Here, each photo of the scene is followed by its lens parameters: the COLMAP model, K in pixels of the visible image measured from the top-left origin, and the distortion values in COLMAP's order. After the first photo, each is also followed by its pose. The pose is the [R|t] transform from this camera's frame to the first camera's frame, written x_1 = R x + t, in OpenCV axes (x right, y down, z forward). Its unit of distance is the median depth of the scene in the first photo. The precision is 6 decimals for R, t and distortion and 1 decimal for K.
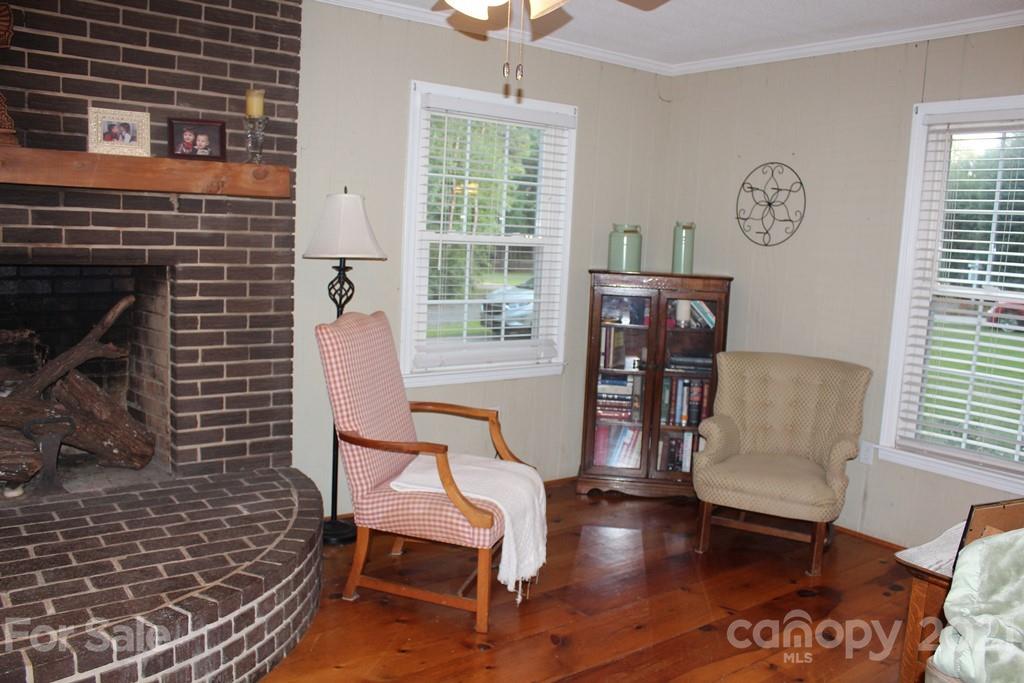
lens RADIAL K [[859.3, 0, 513.2], [0, 859.3, 334.8], [0, 0, 1]] dist [-0.072296, 0.035797]
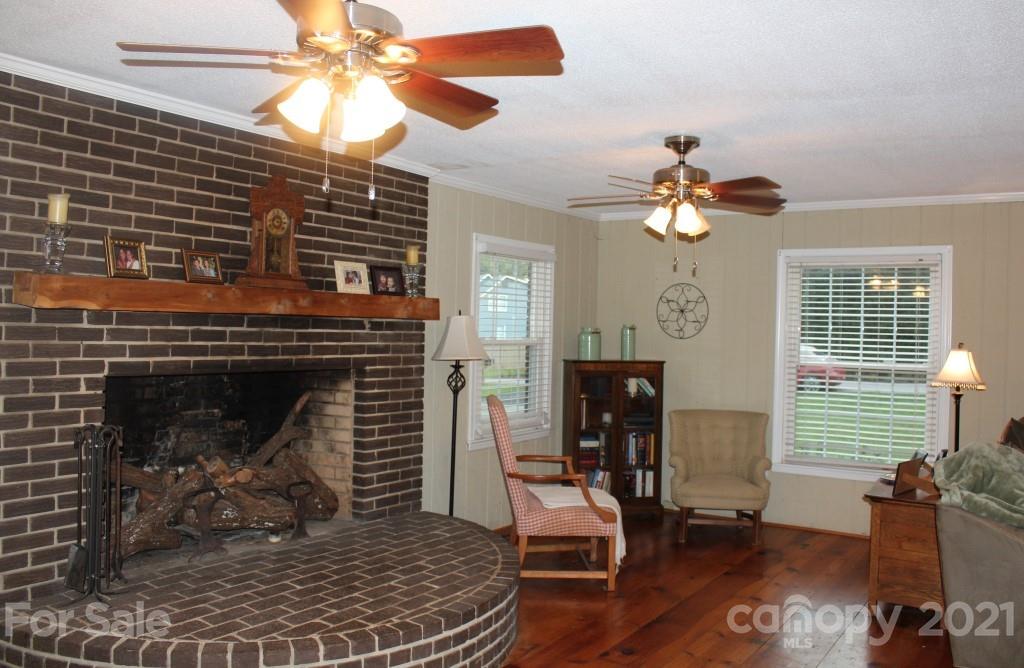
lens RADIAL K [[886.4, 0, 519.7], [0, 886.4, 343.8], [0, 0, 1]] dist [-0.034710, 0.028812]
pose [[0.937353, -0.035620, 0.346555, -0.618078], [0.068007, 0.994331, -0.081742, 0.014448], [-0.341678, 0.100189, 0.934461, -0.429671]]
